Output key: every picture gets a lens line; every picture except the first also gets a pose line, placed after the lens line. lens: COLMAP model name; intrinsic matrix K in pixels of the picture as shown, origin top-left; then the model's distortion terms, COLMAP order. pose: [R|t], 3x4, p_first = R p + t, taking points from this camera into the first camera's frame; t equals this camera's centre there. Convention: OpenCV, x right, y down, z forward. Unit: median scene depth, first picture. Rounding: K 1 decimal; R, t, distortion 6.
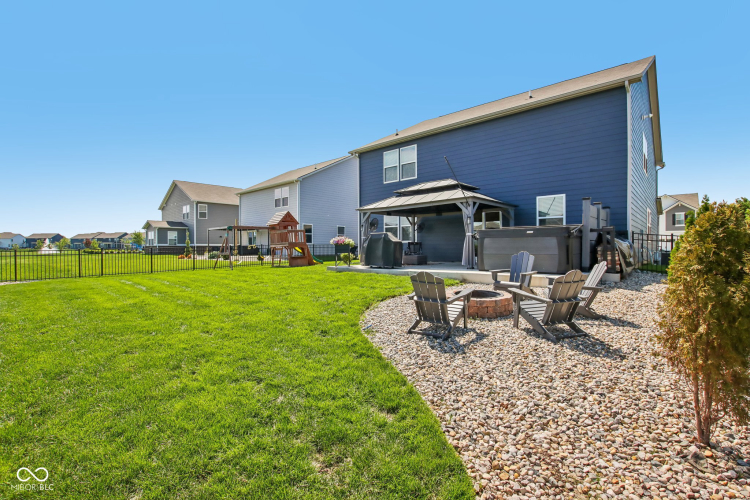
lens RADIAL K [[350.1, 0, 367.0], [0, 350.1, 251.4], [0, 0, 1]] dist [0.004121, 0.000207]
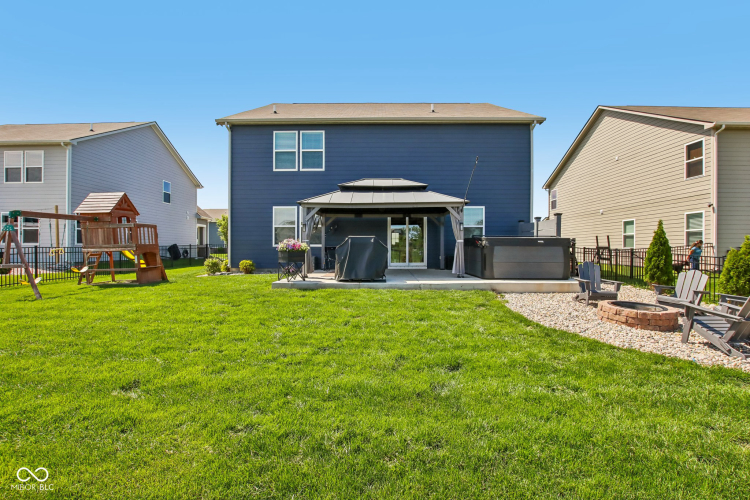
lens RADIAL K [[350.1, 0, 377.4], [0, 350.1, 247.2], [0, 0, 1]] dist [0.004121, 0.000207]
pose [[0.763289, 0.009486, 0.645988, -0.291284], [0.000166, 0.999889, -0.014879, -0.011627], [-0.646057, 0.011464, 0.763203, 0.260899]]
